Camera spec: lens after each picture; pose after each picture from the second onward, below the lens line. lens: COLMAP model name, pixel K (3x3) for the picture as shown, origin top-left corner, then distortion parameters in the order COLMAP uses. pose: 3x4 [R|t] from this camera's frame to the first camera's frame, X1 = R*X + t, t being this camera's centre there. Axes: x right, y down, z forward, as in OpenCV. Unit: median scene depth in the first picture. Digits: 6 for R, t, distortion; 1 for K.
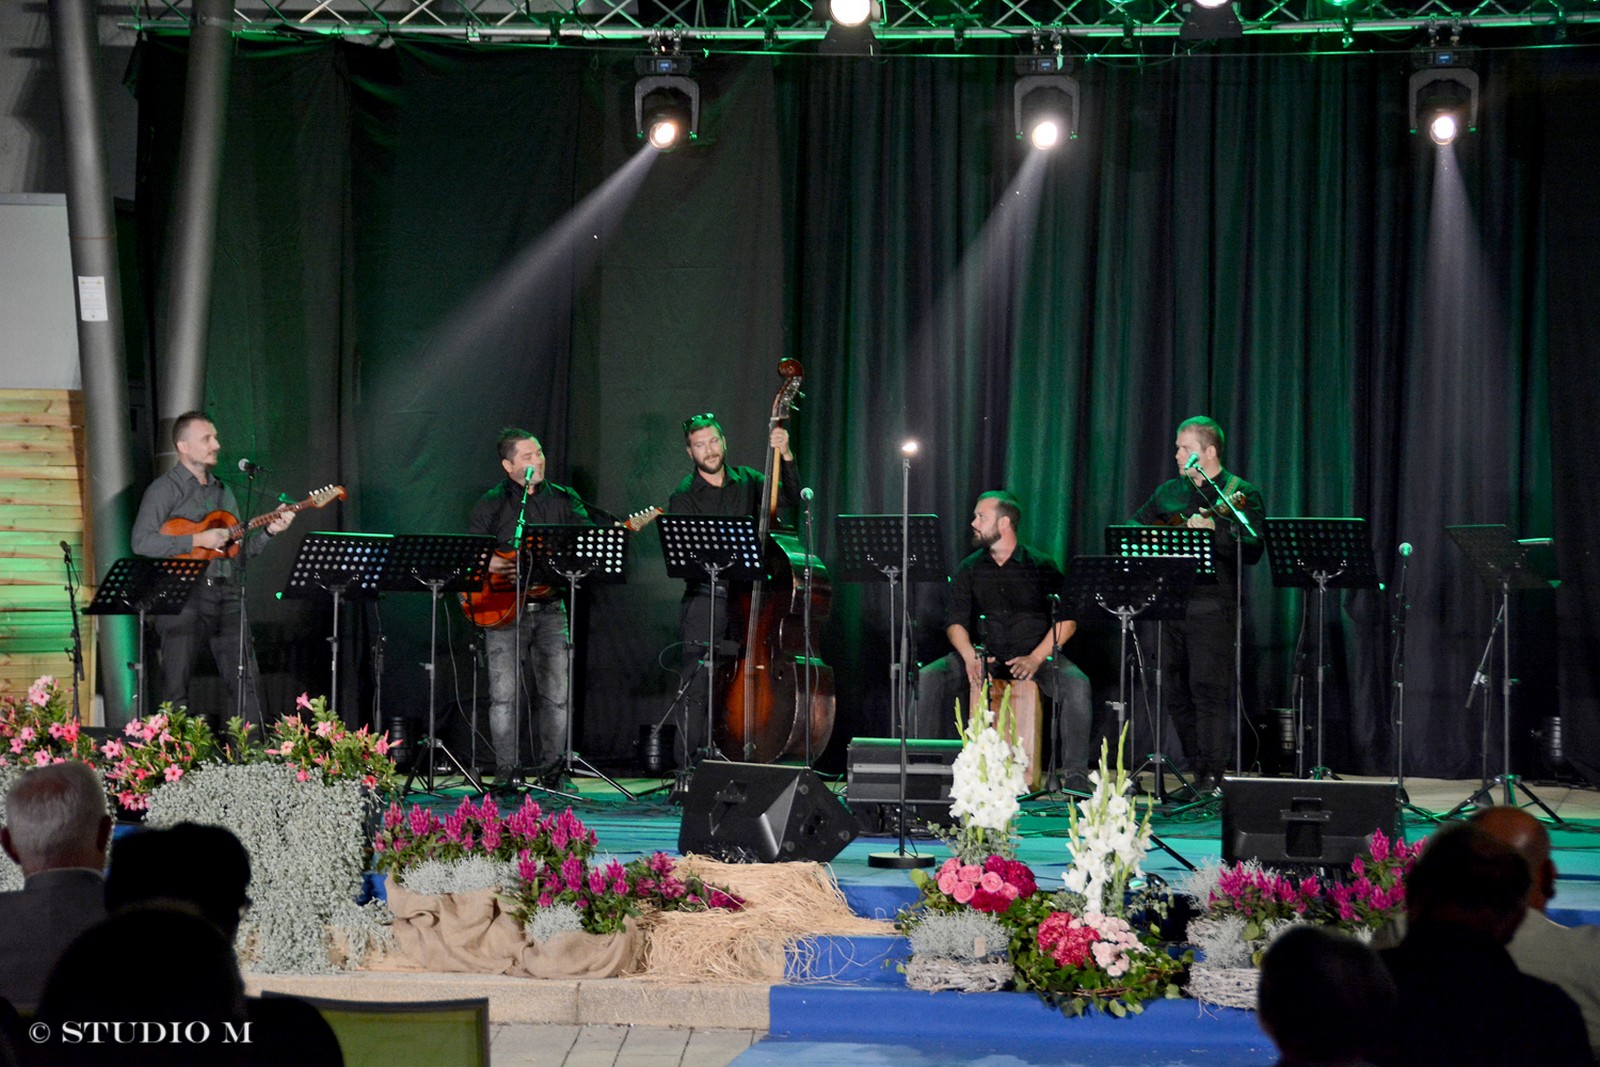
lens RADIAL K [[5261.3, 0, 800.0], [0, 5261.3, 533.5], [0, 0, 1]] dist [0.903947, 0.334514]
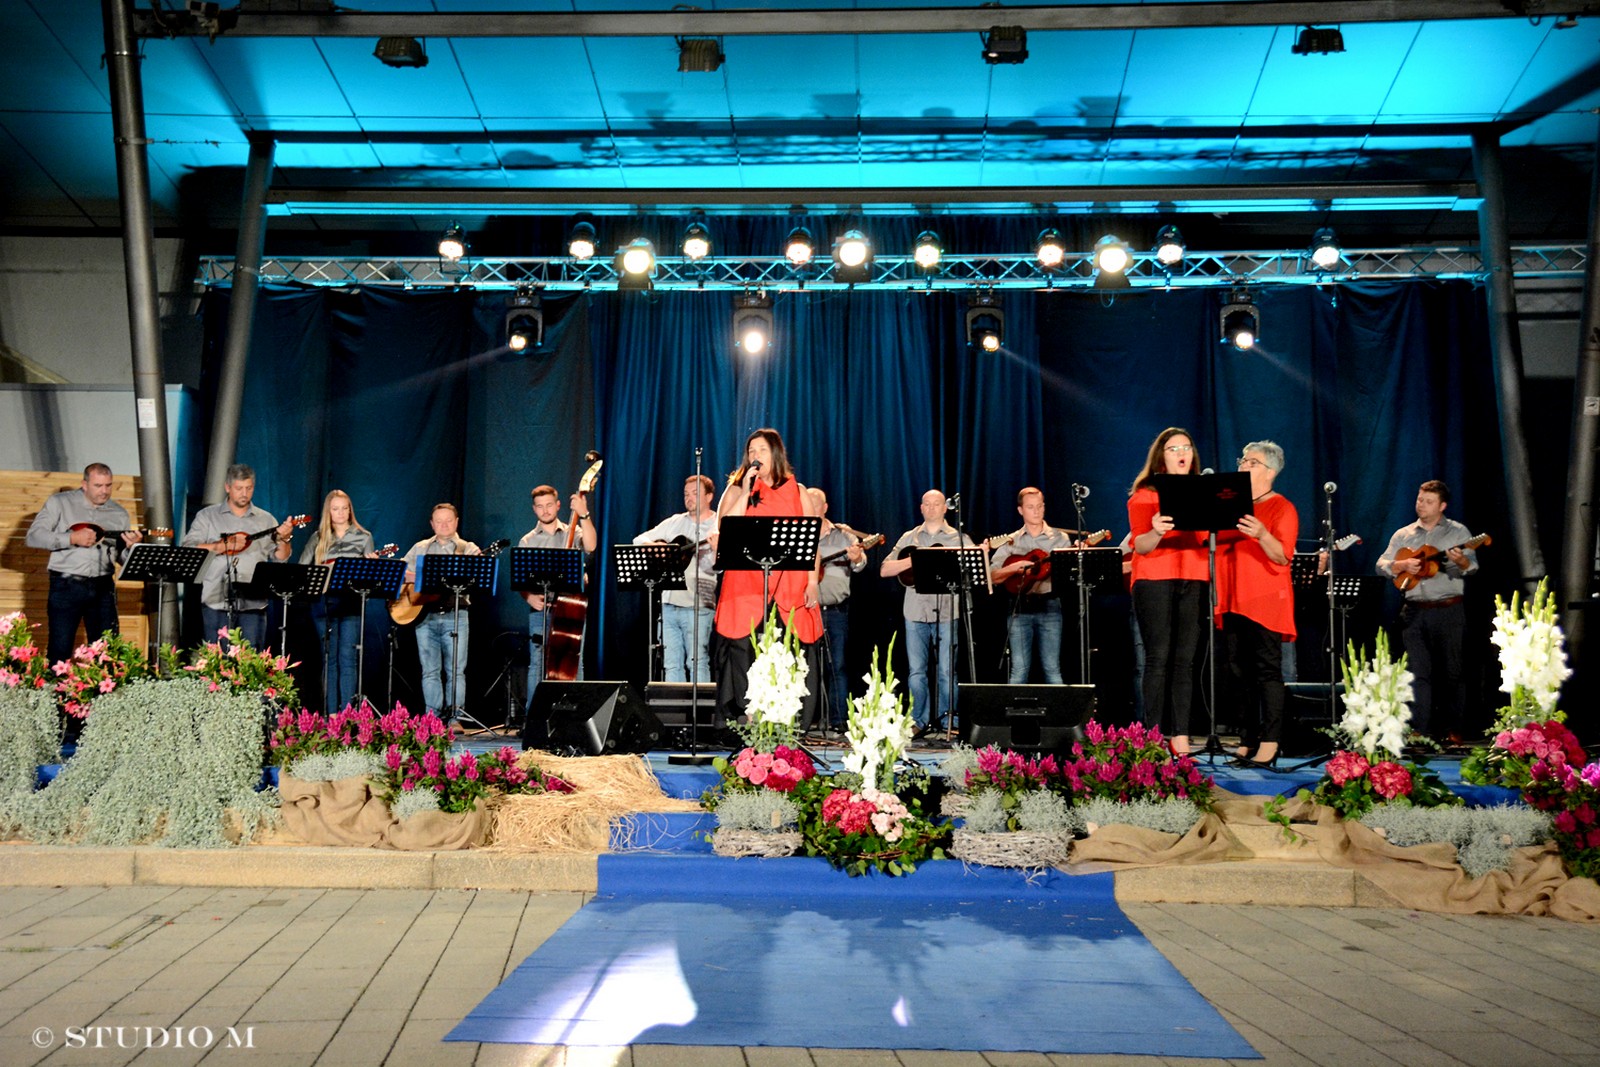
lens RADIAL K [[1978.6, 0, 800.0], [0, 1978.6, 533.5], [0, 0, 1]] dist [0.026963, 0.317211]
pose [[0.993983, 0.006823, 0.109325, -0.009495], [0.001809, 0.996899, -0.078666, 0.048064], [-0.109523, 0.078390, 0.990888, 0.542118]]
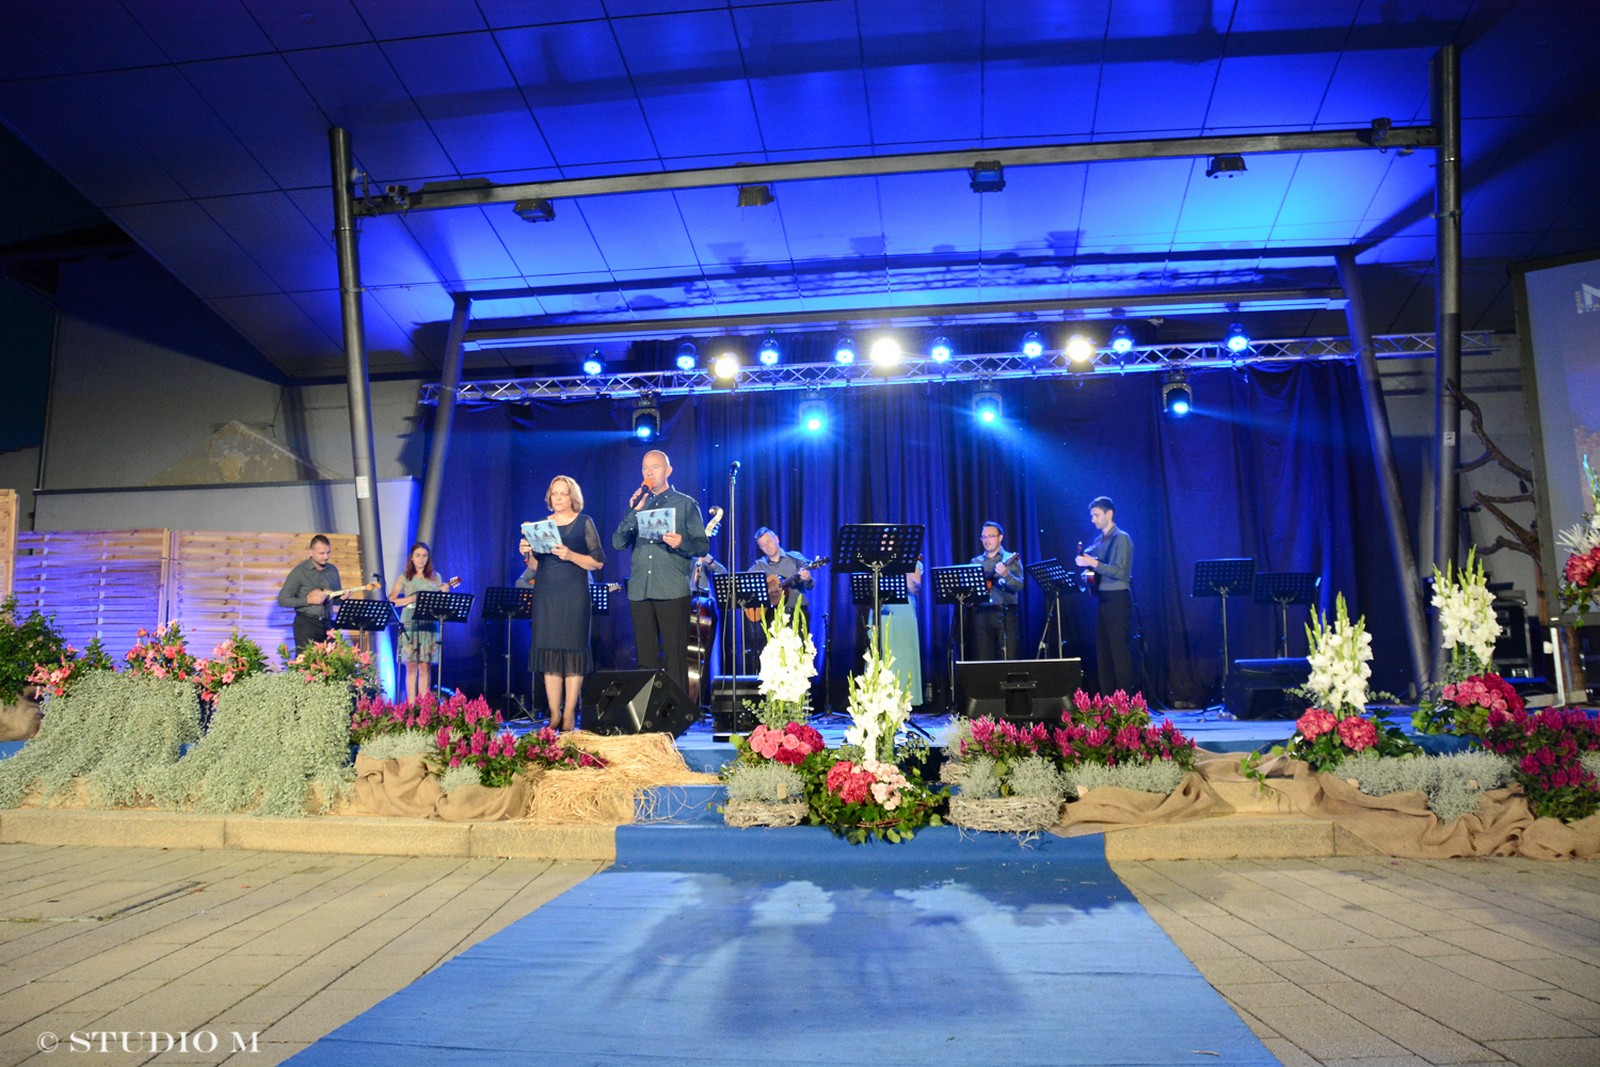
lens RADIAL K [[1250.8, 0, 800.1], [0, 1250.8, 508.8], [0, 0, 1]] dist [-0.164023, 0.123303]
pose [[0.999059, -0.020571, 0.038180, 0.027906], [0.026124, 0.988159, -0.151195, 0.055387], [-0.034618, 0.152050, 0.987766, 0.683976]]
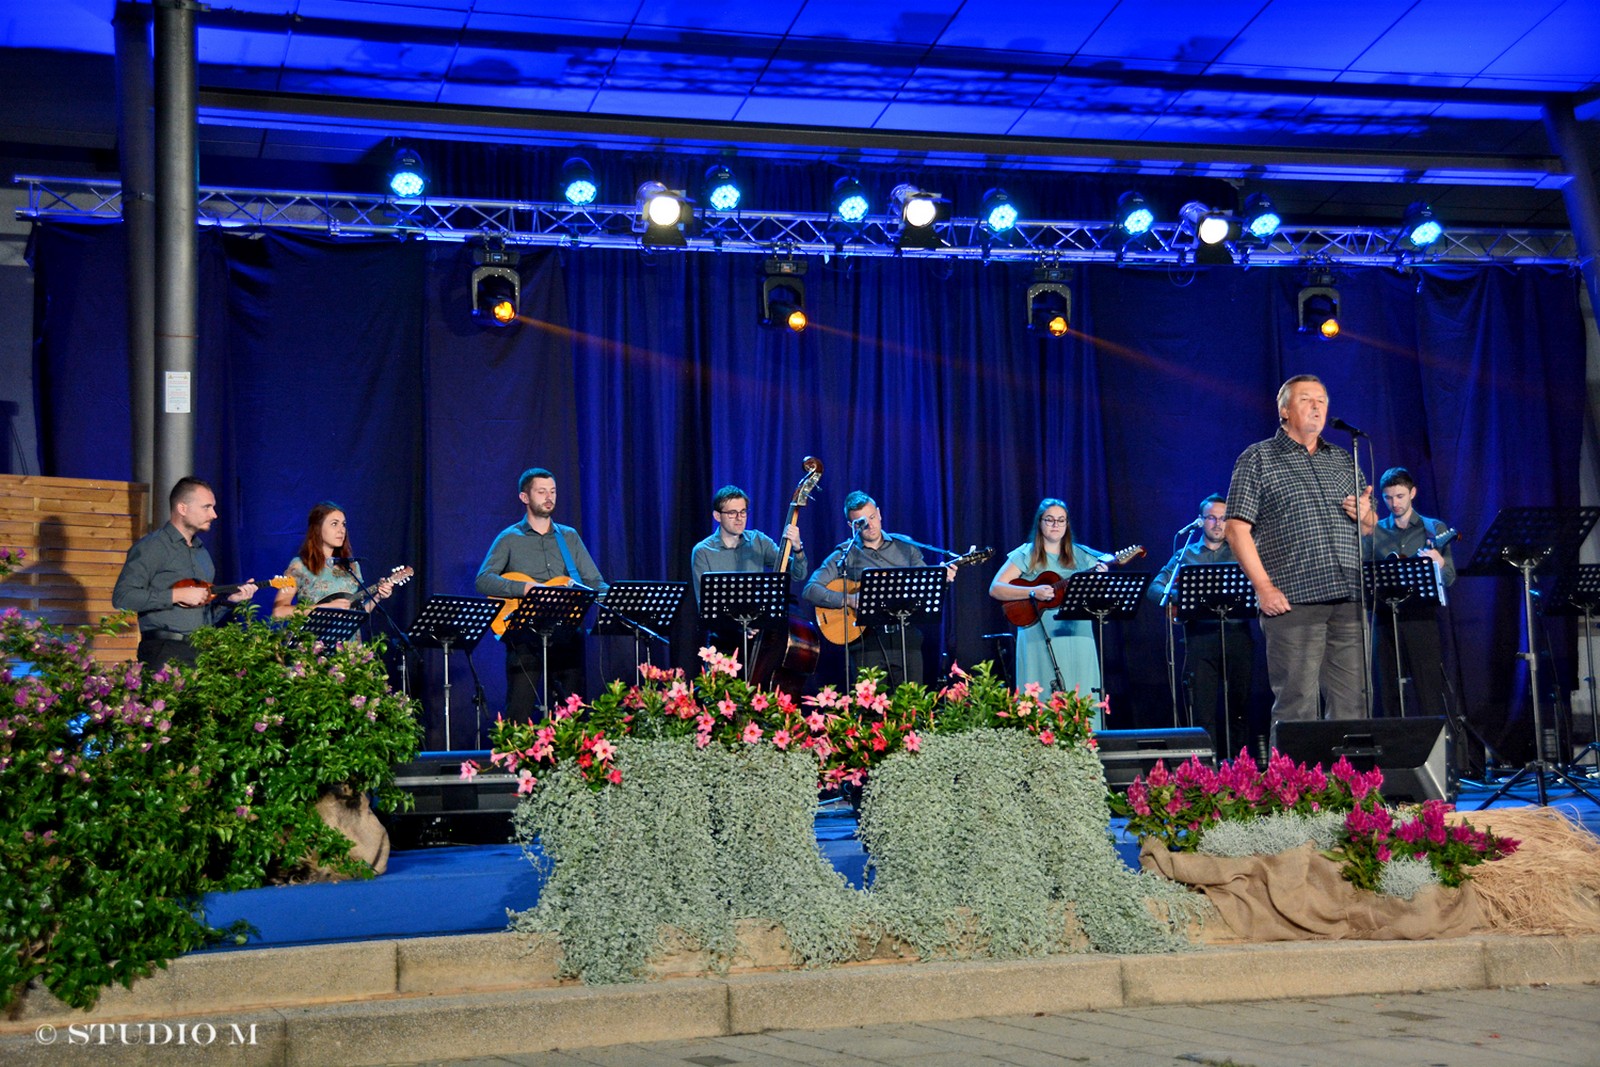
lens RADIAL K [[2378.8, 0, 786.9], [0, 2378.8, 513.0], [0, 0, 1]] dist [0.143651, 0.470972]
pose [[0.880044, 0.004245, 0.474873, -0.337161], [0.049609, 0.993667, -0.100819, 0.047868], [-0.472294, 0.112283, 0.874260, 0.679539]]
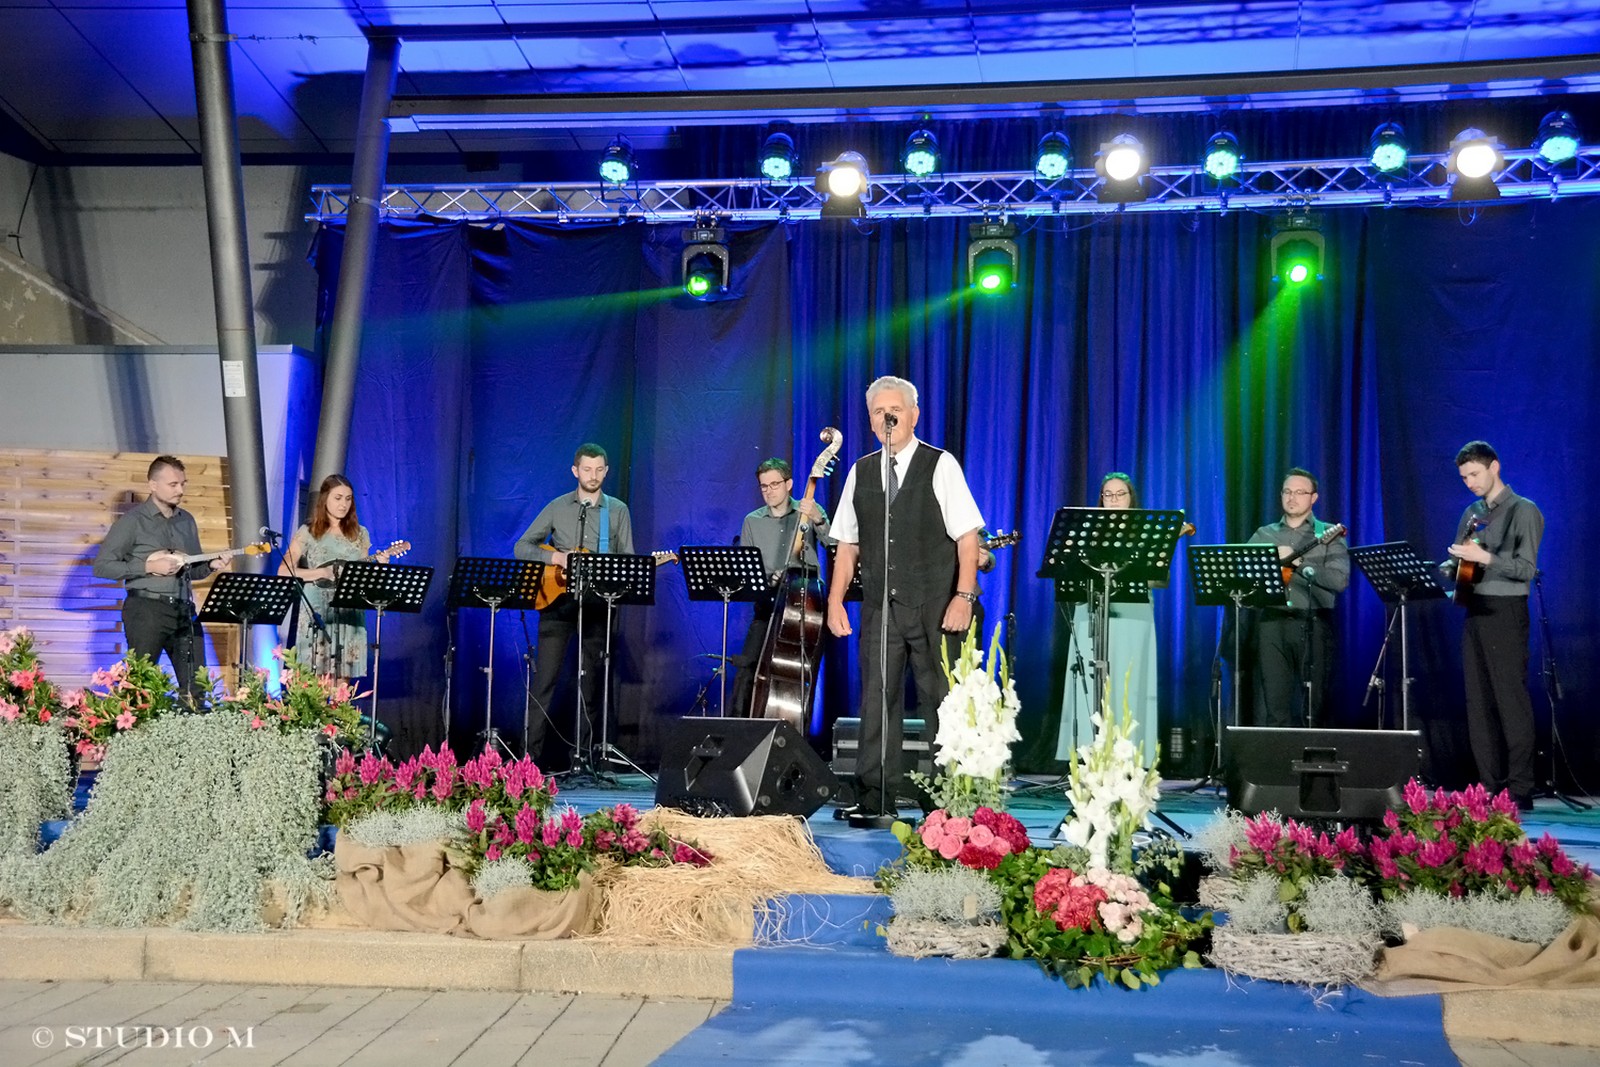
lens RADIAL K [[2415.5, 0, 800.0], [0, 2415.5, 533.5], [0, 0, 1]] dist [0.137268, 0.538797]
pose [[0.999882, 0.004998, -0.014508, 0.010807], [-0.006099, 0.997021, -0.076892, 0.046110], [0.014080, 0.076971, 0.996934, 0.577516]]
